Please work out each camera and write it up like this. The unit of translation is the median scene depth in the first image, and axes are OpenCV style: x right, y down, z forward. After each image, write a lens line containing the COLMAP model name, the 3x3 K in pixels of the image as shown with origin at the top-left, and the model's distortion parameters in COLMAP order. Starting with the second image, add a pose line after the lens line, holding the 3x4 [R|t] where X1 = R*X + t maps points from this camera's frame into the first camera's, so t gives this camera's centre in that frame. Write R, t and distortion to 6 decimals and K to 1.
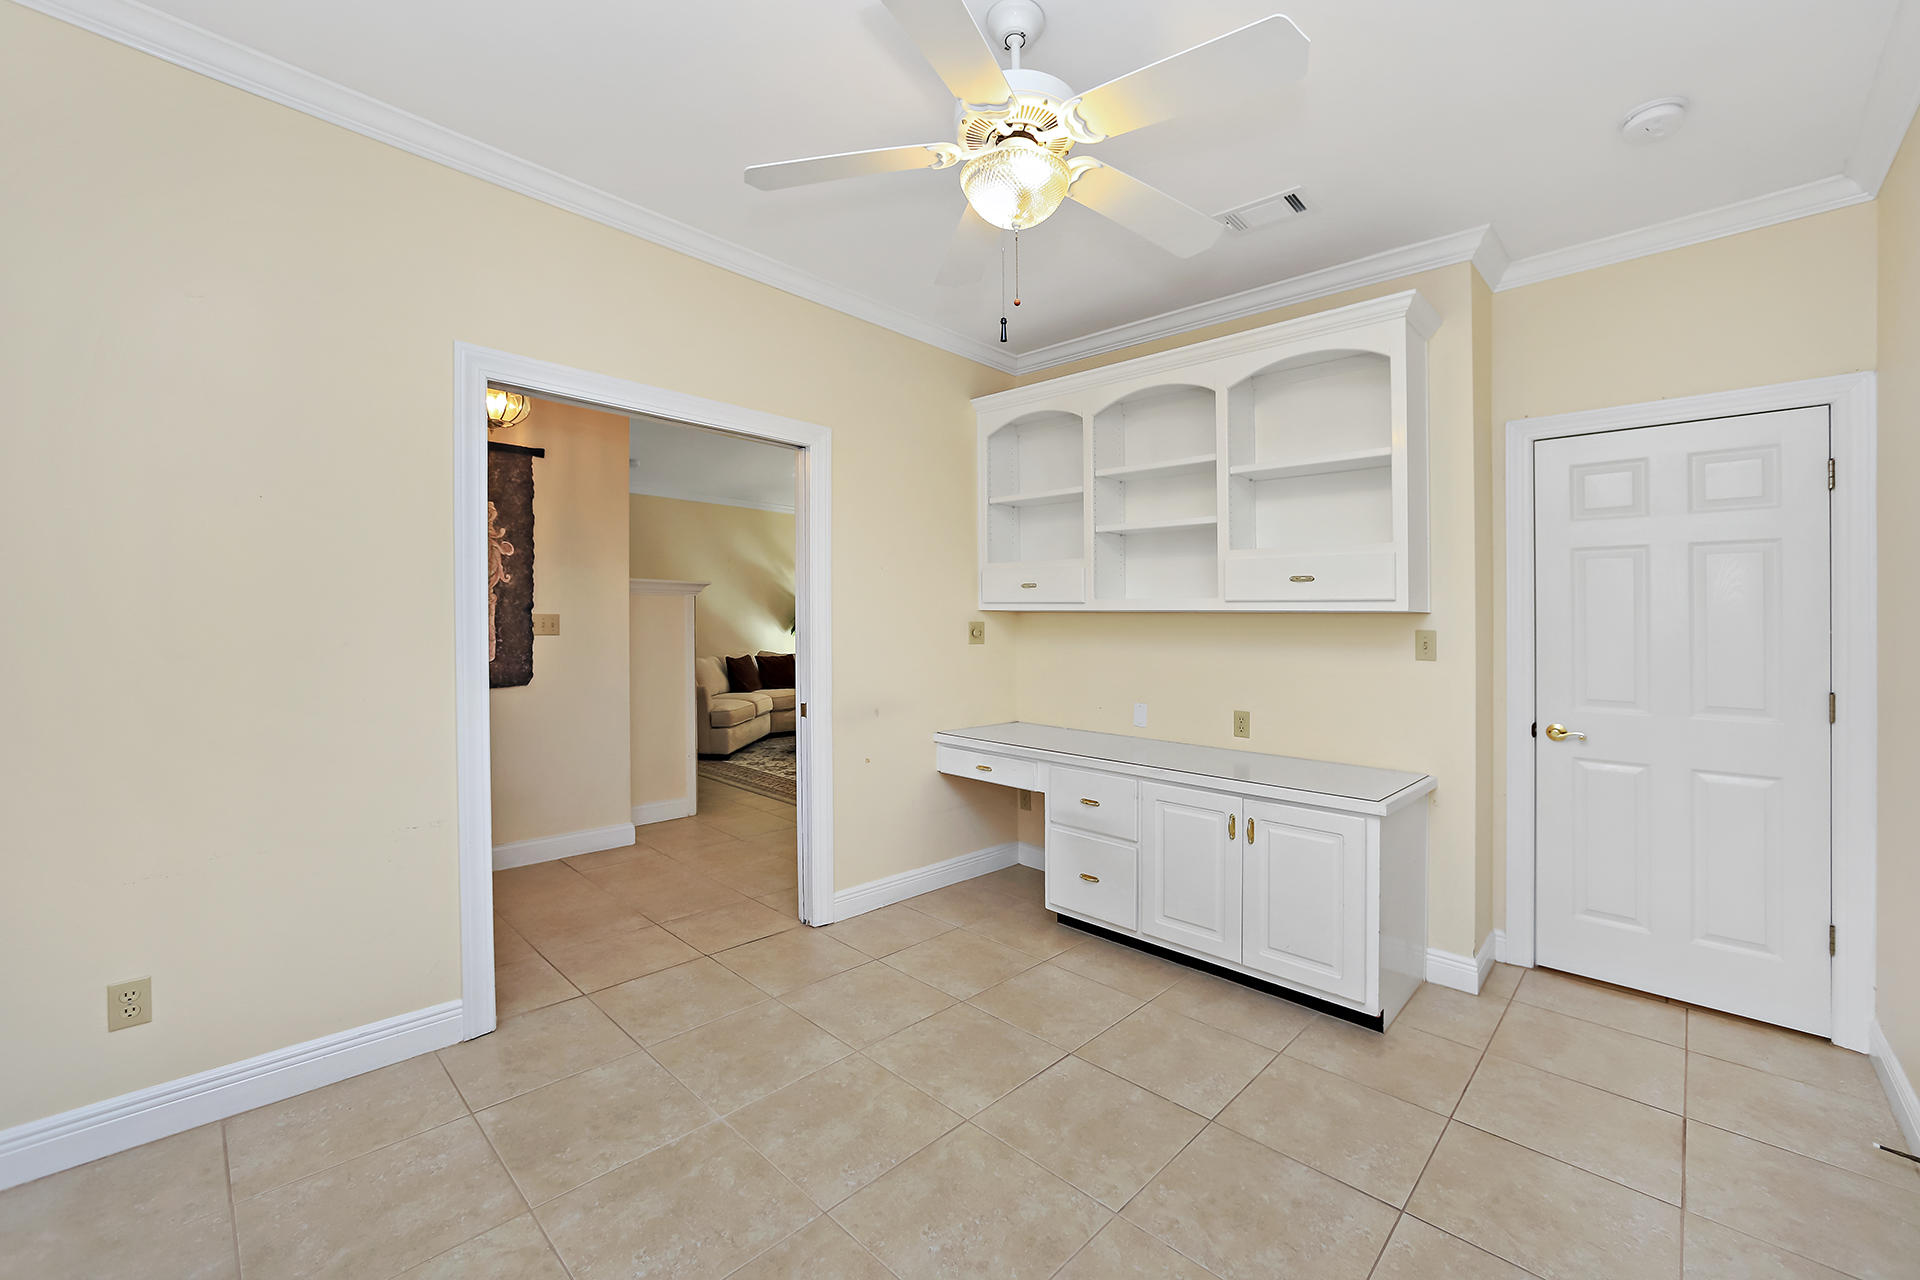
lens RADIAL K [[772.0, 0, 965.9], [0, 772.0, 632.6], [0, 0, 1]] dist [-0.042928, 0.015820]
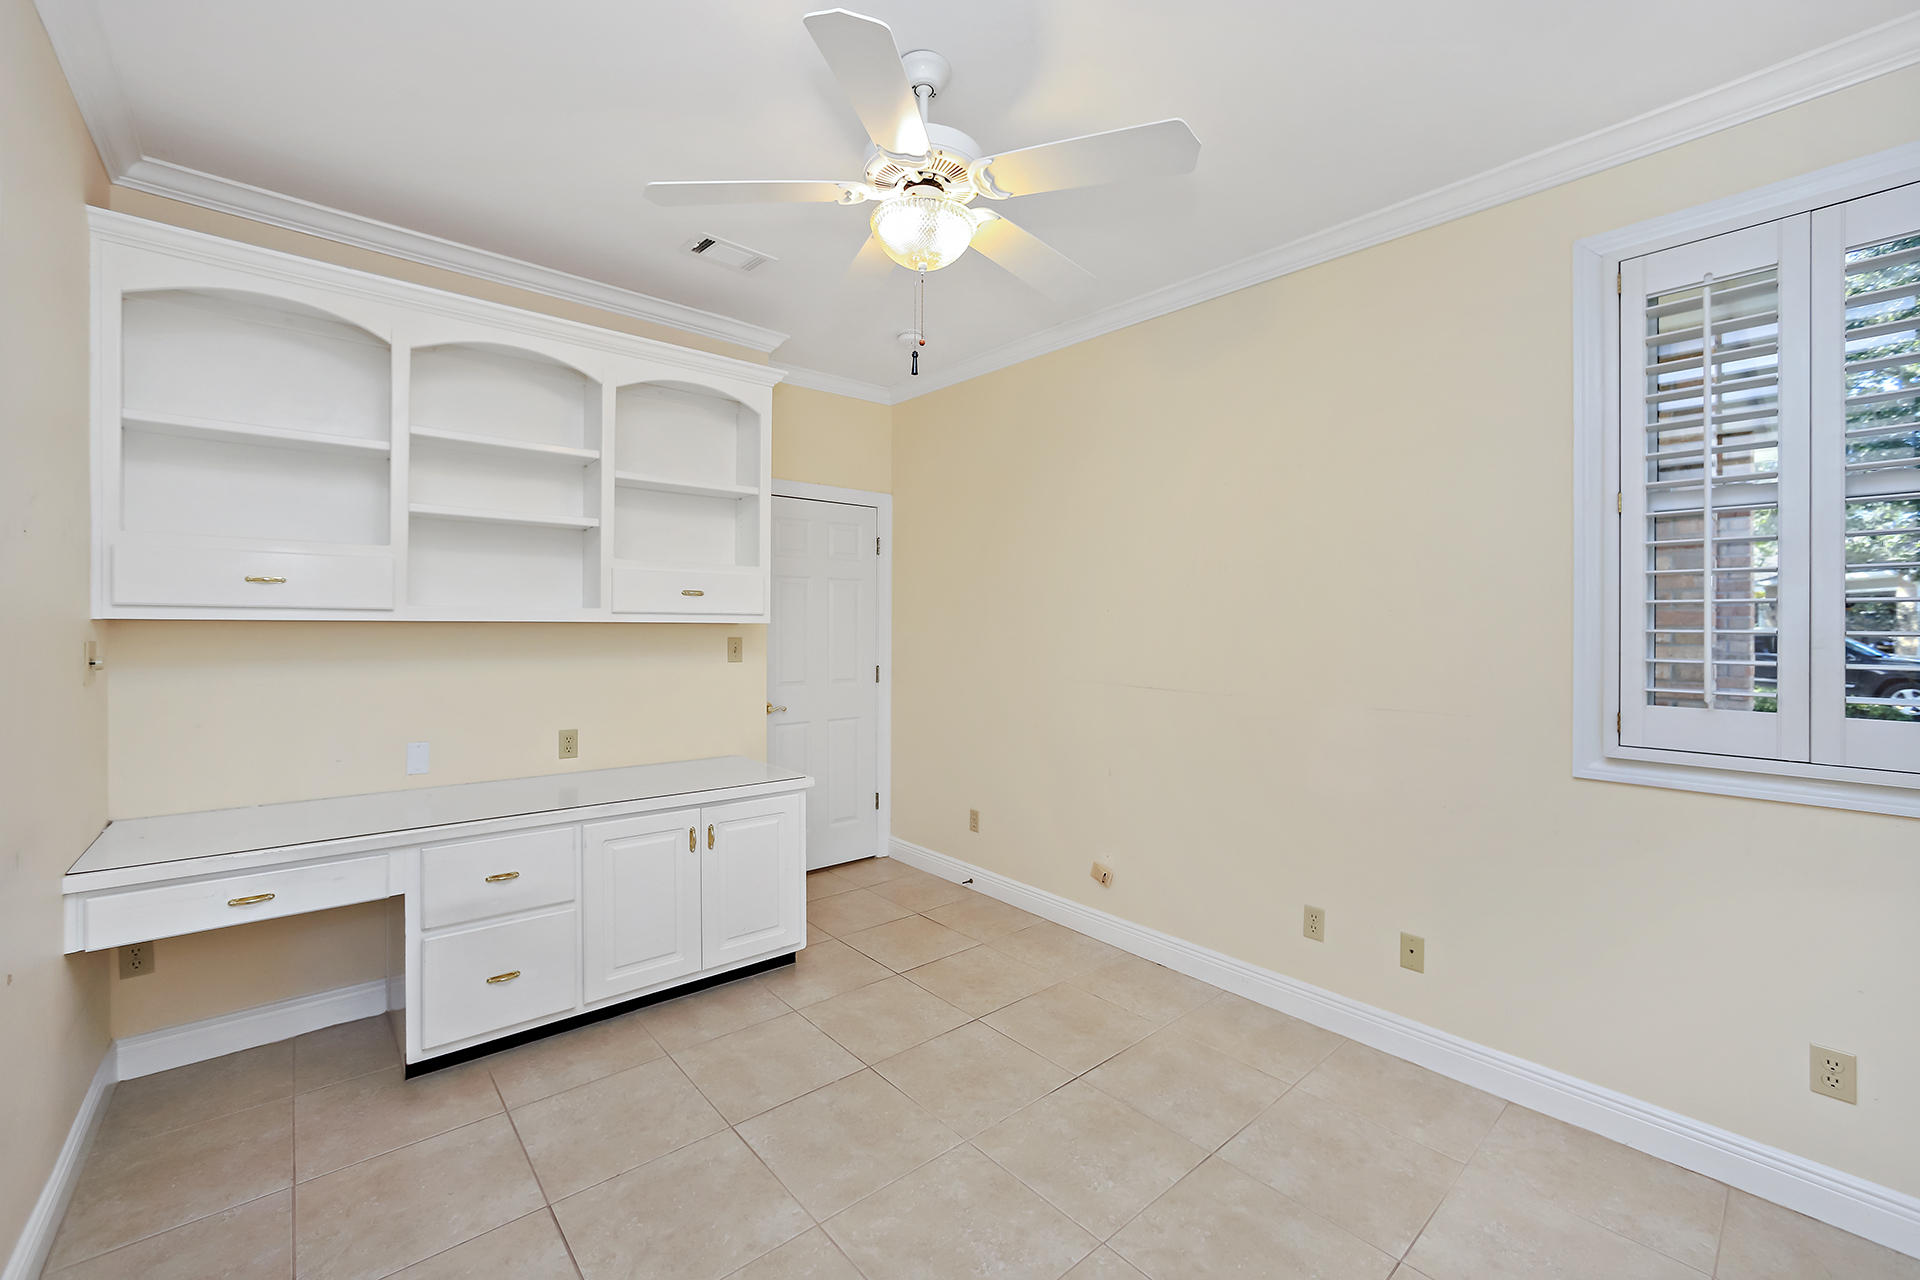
lens RADIAL K [[773.3, 0, 959.2], [0, 773.3, 609.1], [0, 0, 1]] dist [-0.043697, 0.015769]
pose [[0.097377, 0.002056, 0.995245, -0.579389], [0.007341, 0.999969, -0.002784, -0.040939], [-0.995220, 0.007577, 0.097359, 0.513572]]
